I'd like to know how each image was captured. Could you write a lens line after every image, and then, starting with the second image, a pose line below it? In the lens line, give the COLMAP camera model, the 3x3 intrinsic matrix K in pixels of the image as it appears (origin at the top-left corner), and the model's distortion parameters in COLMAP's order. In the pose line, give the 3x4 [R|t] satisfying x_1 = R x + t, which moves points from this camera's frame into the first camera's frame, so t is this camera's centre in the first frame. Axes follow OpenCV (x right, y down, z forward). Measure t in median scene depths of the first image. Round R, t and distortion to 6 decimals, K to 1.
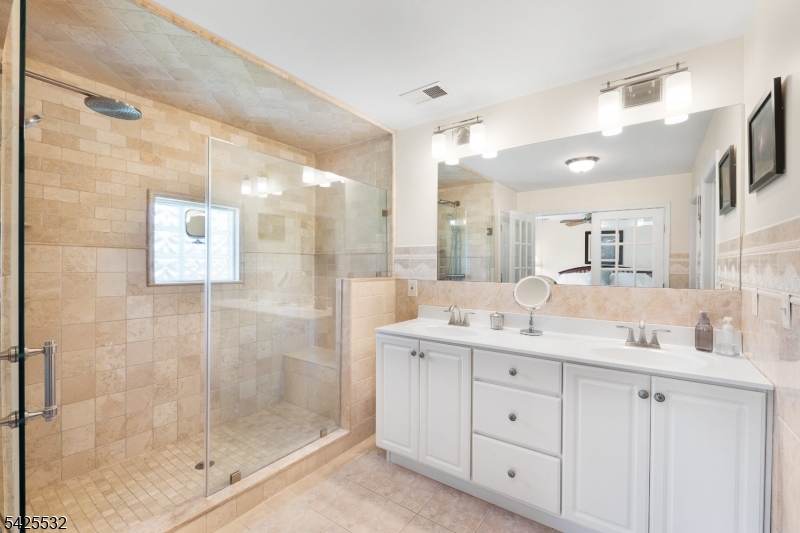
lens RADIAL K [[350.1, 0, 398.4], [0, 350.1, 268.4], [0, 0, 1]] dist [-0.004369, -0.000140]
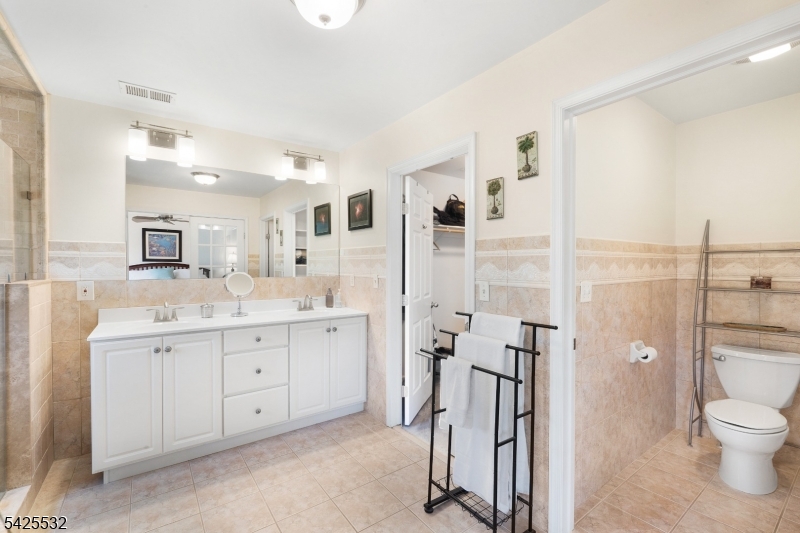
lens RADIAL K [[350.1, 0, 398.4], [0, 350.1, 268.4], [0, 0, 1]] dist [-0.004369, -0.000140]
pose [[0.313029, -0.016359, 0.949603, -0.590087], [0.007406, 0.999863, 0.014784, -0.006102], [-0.949715, 0.002405, 0.313107, 0.008954]]
